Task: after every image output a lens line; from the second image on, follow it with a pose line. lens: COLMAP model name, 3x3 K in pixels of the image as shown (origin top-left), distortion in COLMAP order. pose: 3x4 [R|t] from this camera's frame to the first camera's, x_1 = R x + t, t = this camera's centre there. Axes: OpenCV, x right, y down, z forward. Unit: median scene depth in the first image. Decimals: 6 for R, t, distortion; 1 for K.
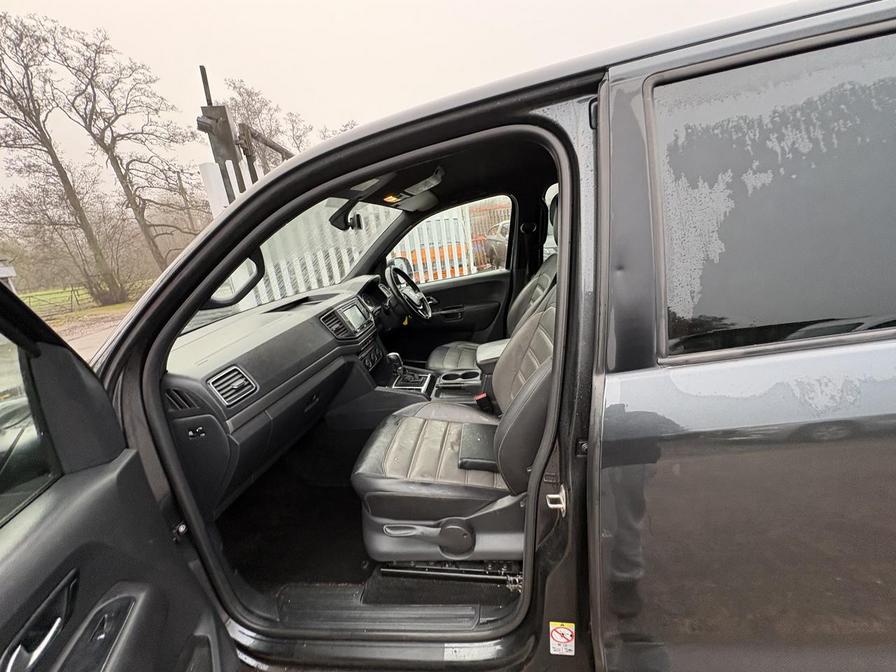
lens RADIAL K [[357.4, 0, 450.6], [0, 357.4, 334.5], [0, 0, 1]] dist [-0.000609, -0.000147]
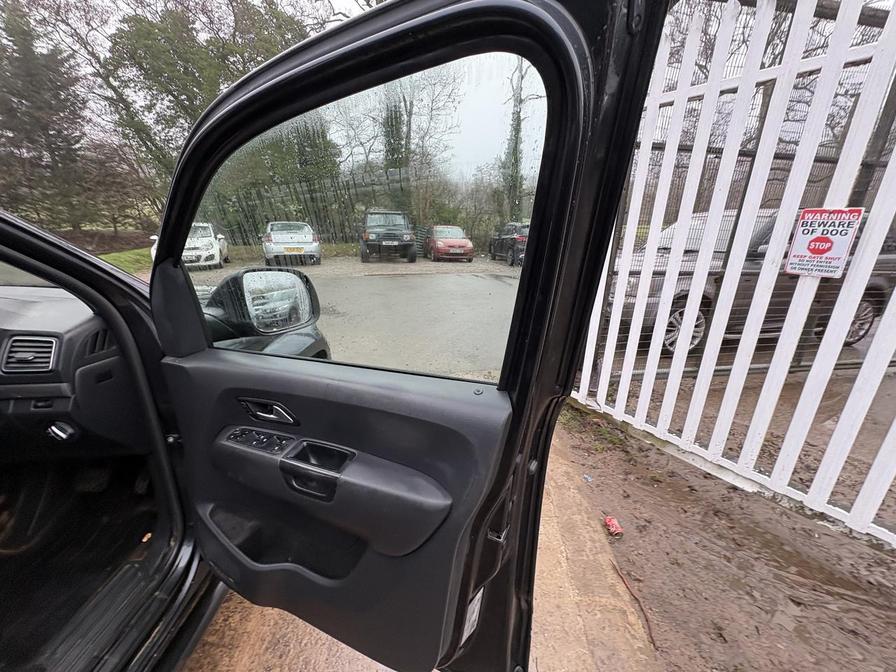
lens RADIAL K [[357.4, 0, 444.5], [0, 357.4, 337.2], [0, 0, 1]] dist [-0.000609, -0.000147]
pose [[0.128725, 0.428277, -0.894432, 0.098676], [-0.297071, 0.877169, 0.377257, -0.201041], [0.946139, 0.217147, 0.240143, 0.654937]]
